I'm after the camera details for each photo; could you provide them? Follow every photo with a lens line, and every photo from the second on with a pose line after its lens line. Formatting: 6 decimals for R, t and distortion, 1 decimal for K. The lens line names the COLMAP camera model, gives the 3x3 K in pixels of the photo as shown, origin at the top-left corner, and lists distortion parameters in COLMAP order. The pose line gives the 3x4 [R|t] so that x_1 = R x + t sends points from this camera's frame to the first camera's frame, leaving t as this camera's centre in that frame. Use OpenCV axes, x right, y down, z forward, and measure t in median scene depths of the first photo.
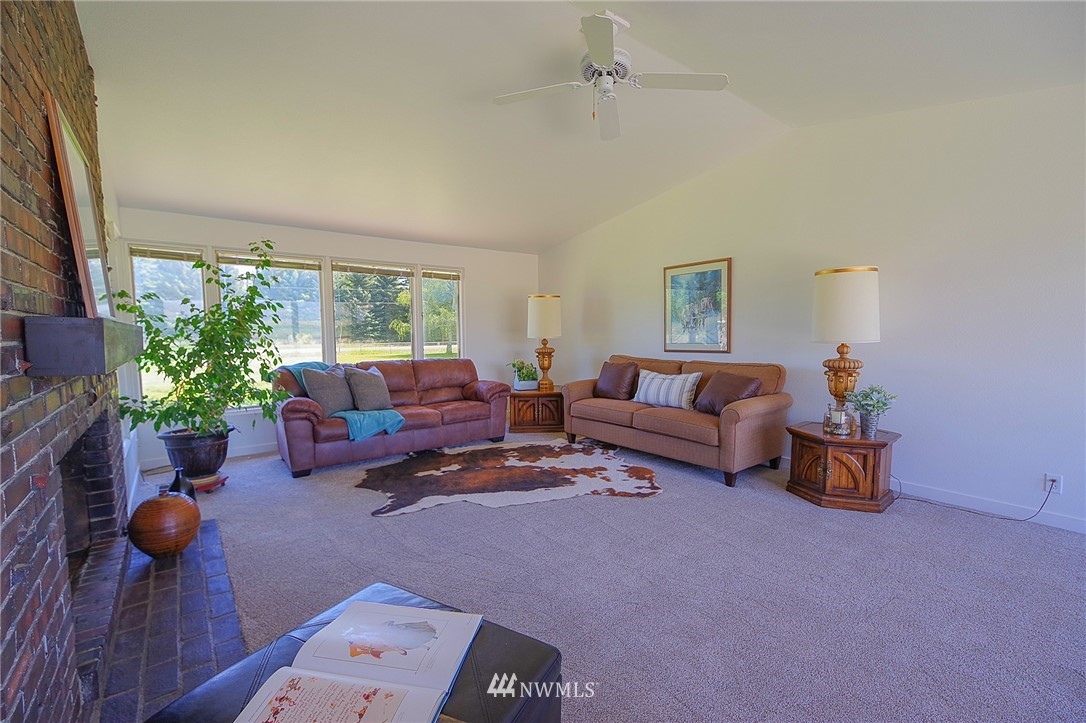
lens RADIAL K [[470.9, 0, 545.8], [0, 470.9, 366.0], [0, 0, 1]] dist [0.001550, 0.000414]
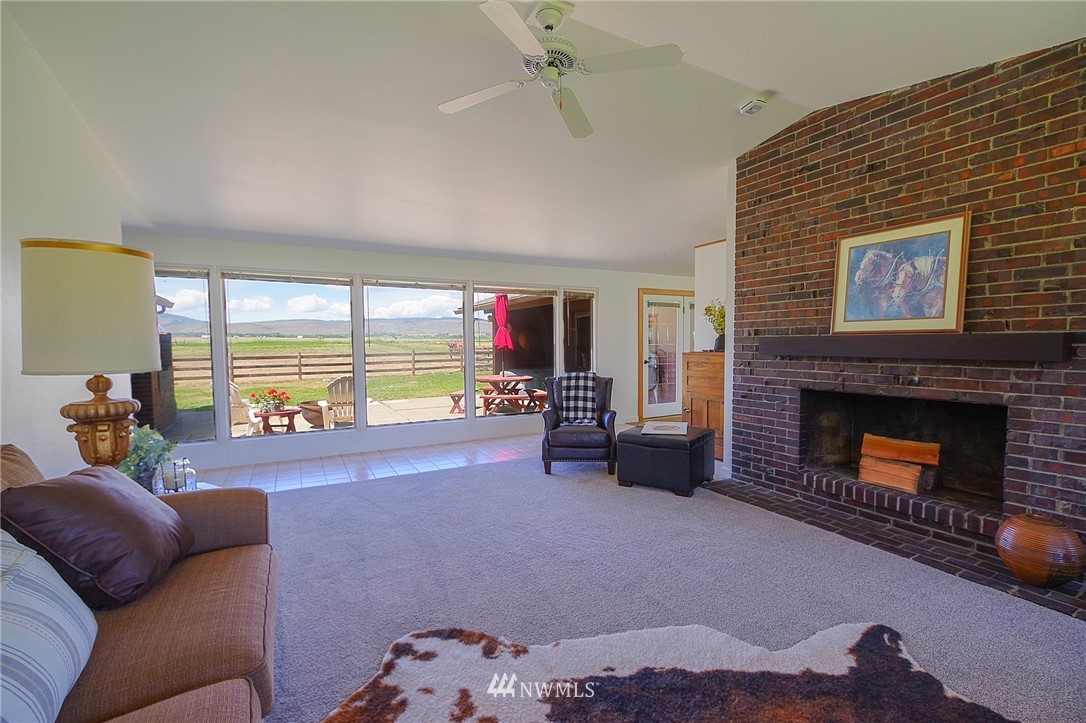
lens RADIAL K [[470.9, 0, 544.0], [0, 470.9, 363.5], [0, 0, 1]] dist [0.001550, 0.000414]
pose [[-0.985343, 0.006785, 0.170447, -0.013309], [0.028088, 0.992024, 0.122883, -0.105209], [-0.168254, 0.125870, -0.977675, 1.327569]]
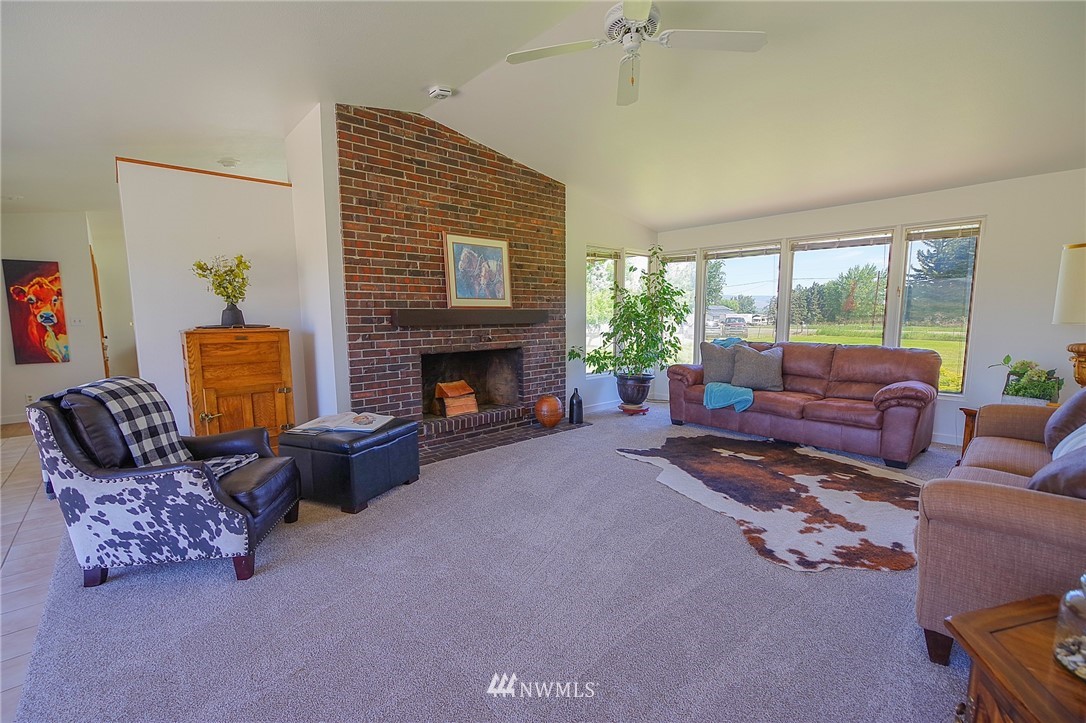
lens RADIAL K [[470.9, 0, 543.1], [0, 470.9, 365.1], [0, 0, 1]] dist [0.001550, 0.000414]
pose [[0.067067, 0.114990, -0.991100, 0.734998], [-0.073961, 0.991177, 0.109994, -0.042575], [0.995003, 0.065926, 0.074980, 0.539282]]
